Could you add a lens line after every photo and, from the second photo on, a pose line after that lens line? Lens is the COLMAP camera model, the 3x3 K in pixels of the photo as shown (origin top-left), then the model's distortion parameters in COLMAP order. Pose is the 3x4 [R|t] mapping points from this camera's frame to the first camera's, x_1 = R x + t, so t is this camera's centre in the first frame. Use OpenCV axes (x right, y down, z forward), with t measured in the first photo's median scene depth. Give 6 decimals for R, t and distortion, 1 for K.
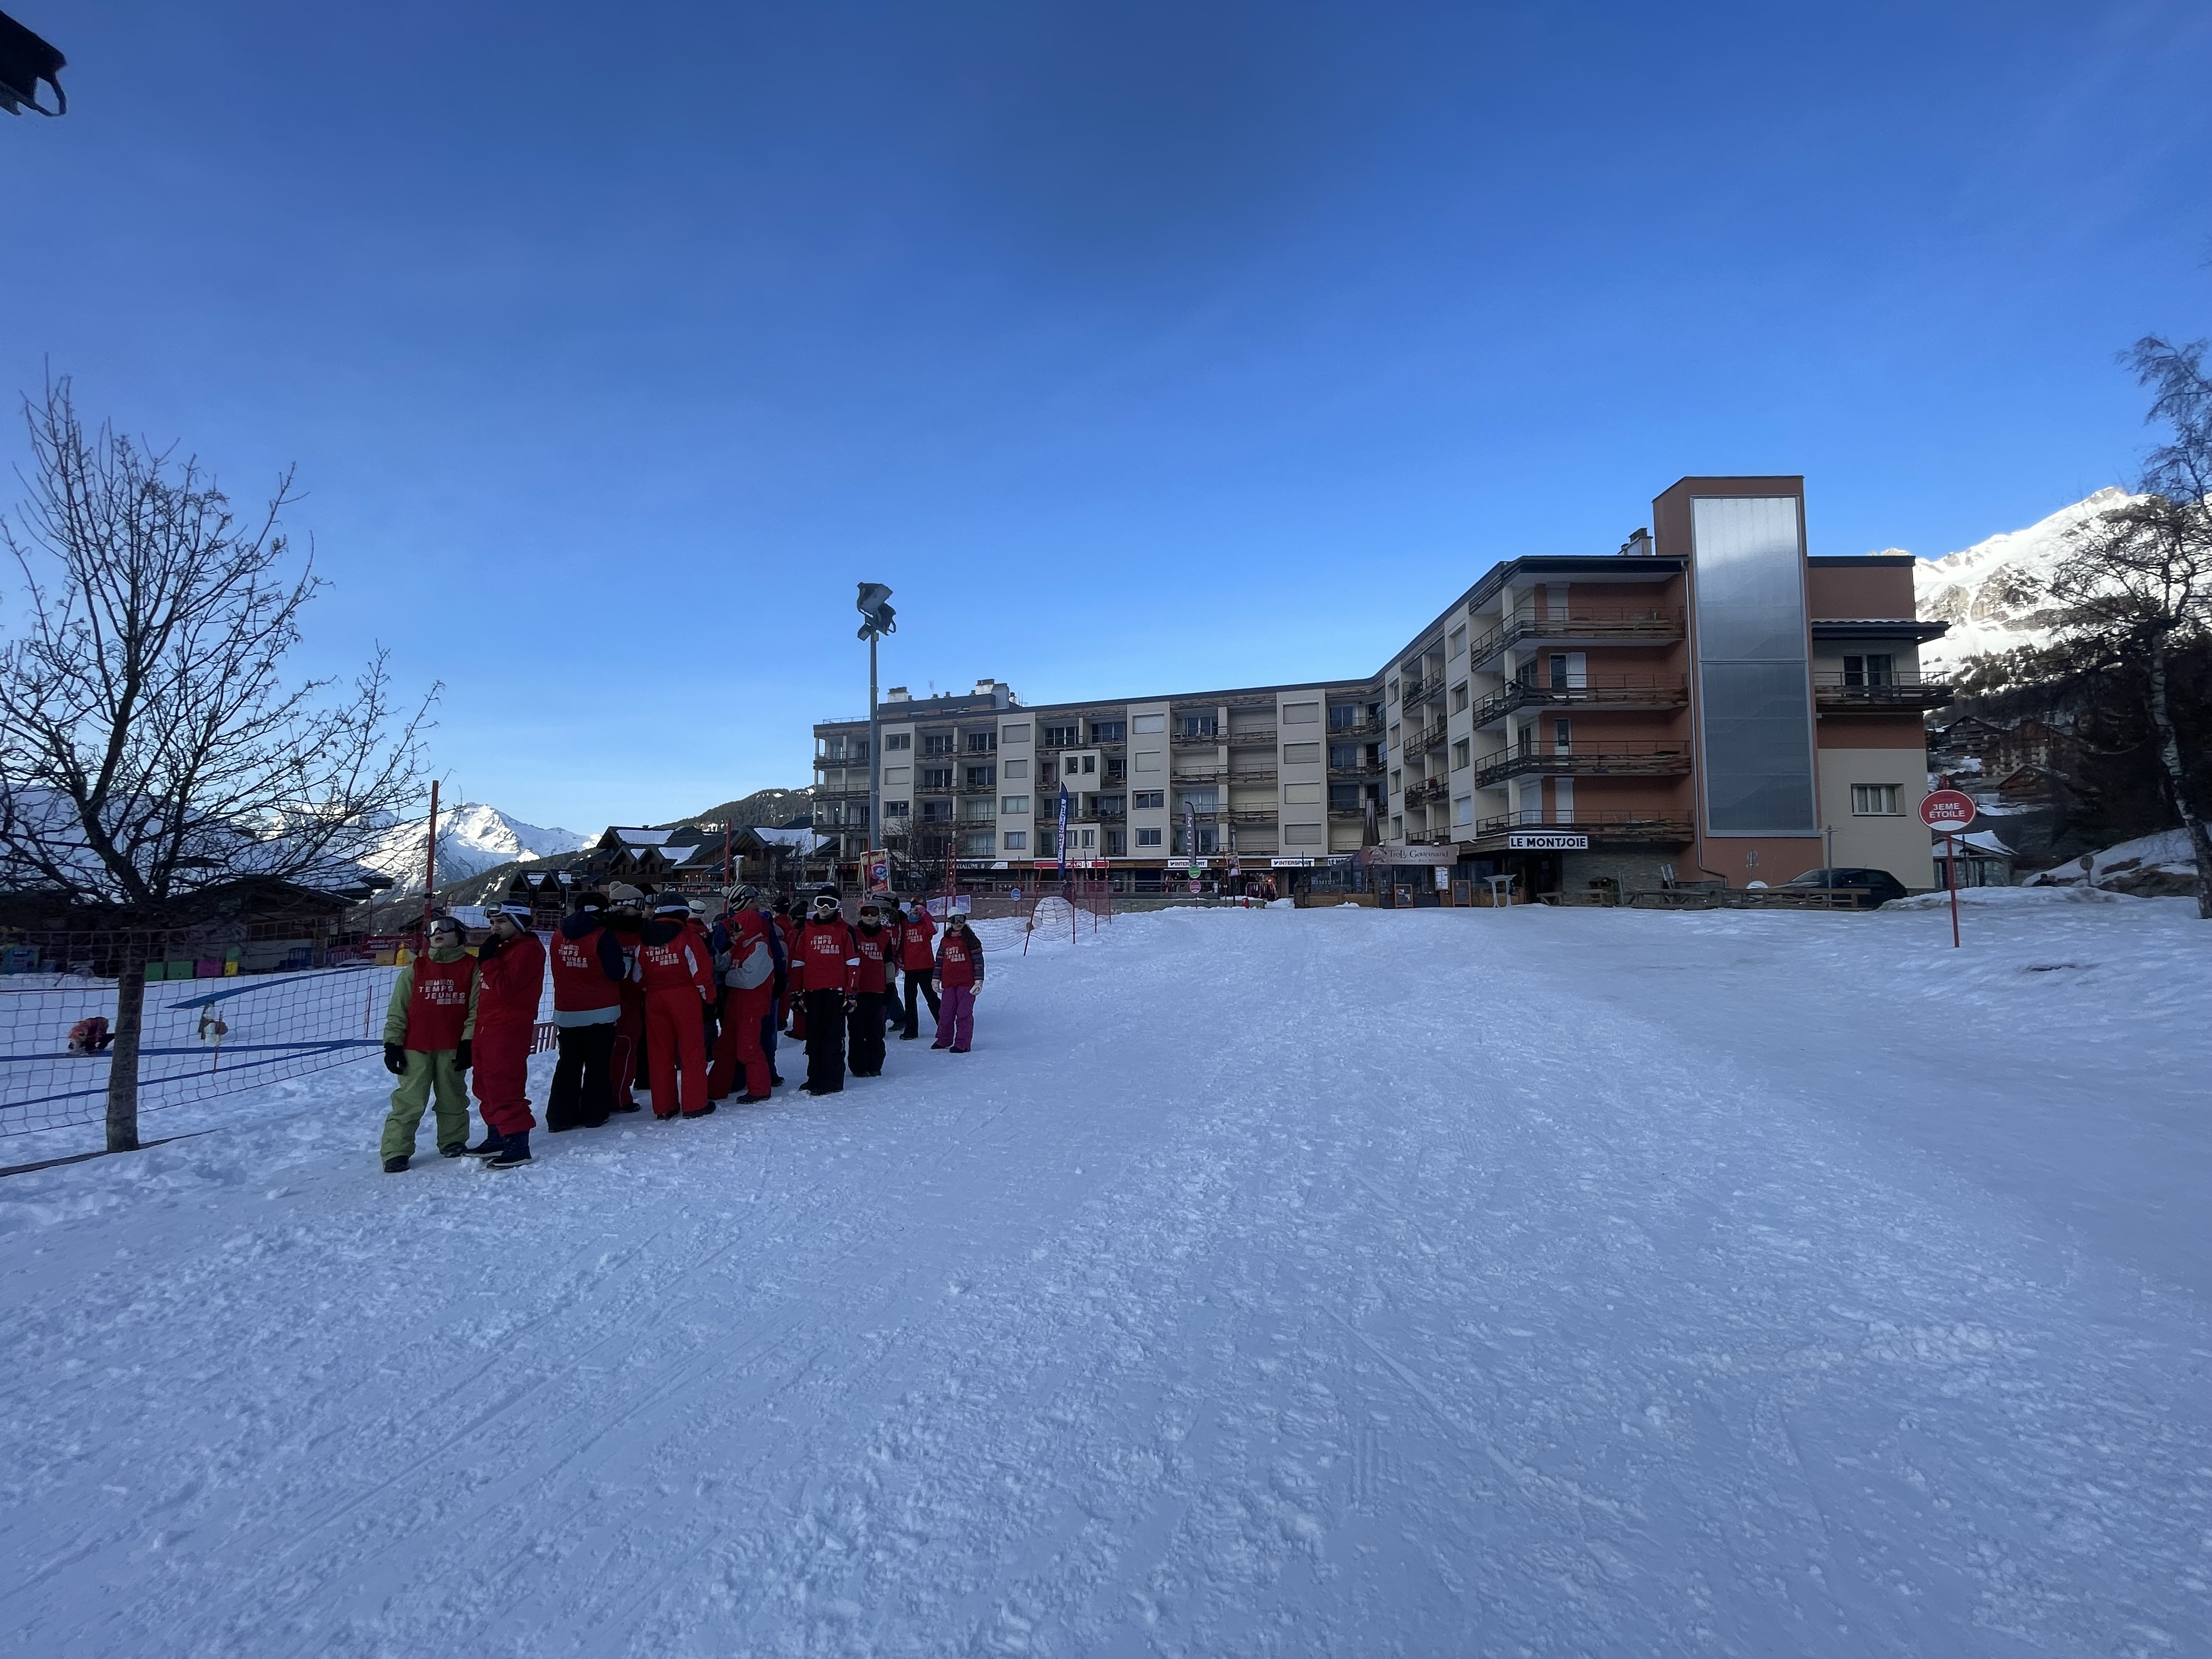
lens RADIAL K [[892.6, 0, 1105.7], [0, 892.6, 843.5], [0, 0, 1]] dist [-0.000762, -0.000070]
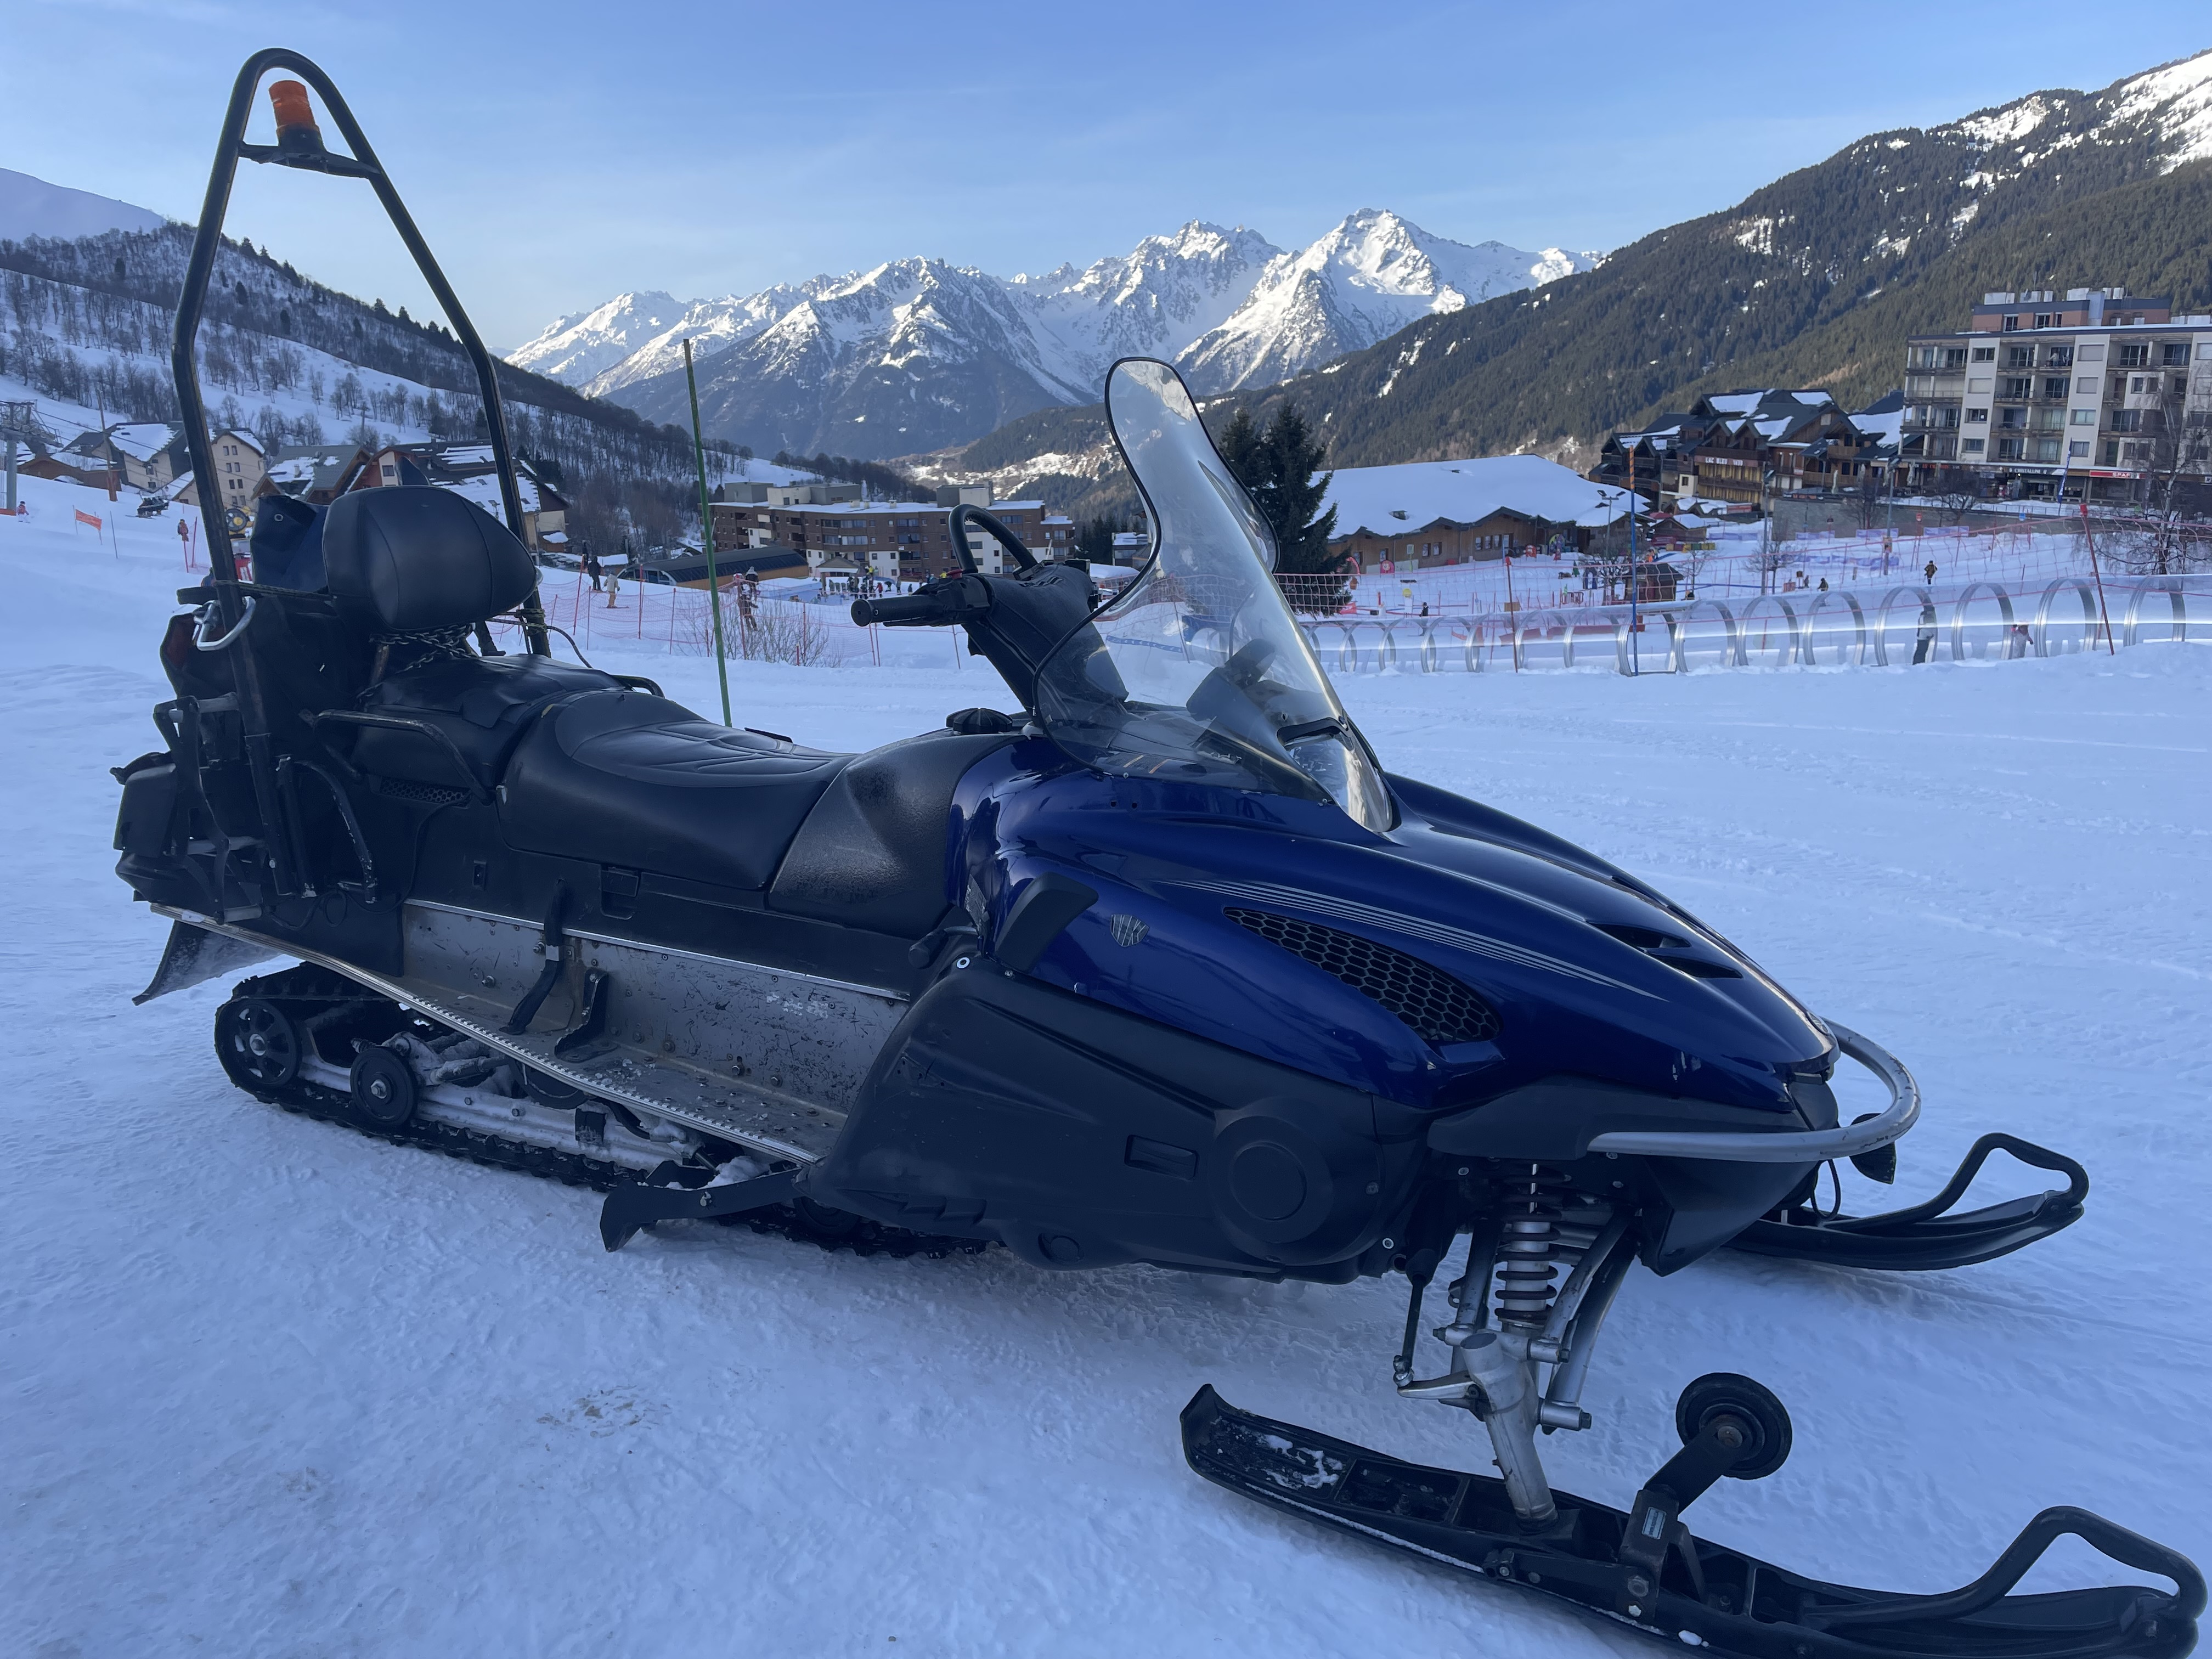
lens RADIAL K [[1695.9, 0, 1106.2], [0, 1695.9, 837.2], [0, 0, 1]] dist [0.090153, -0.112684]
pose [[0.723827, 0.165090, -0.669940, 0.532281], [0.062053, 0.951443, 0.301504, -0.260486], [0.687186, -0.259809, 0.678436, -1.419500]]
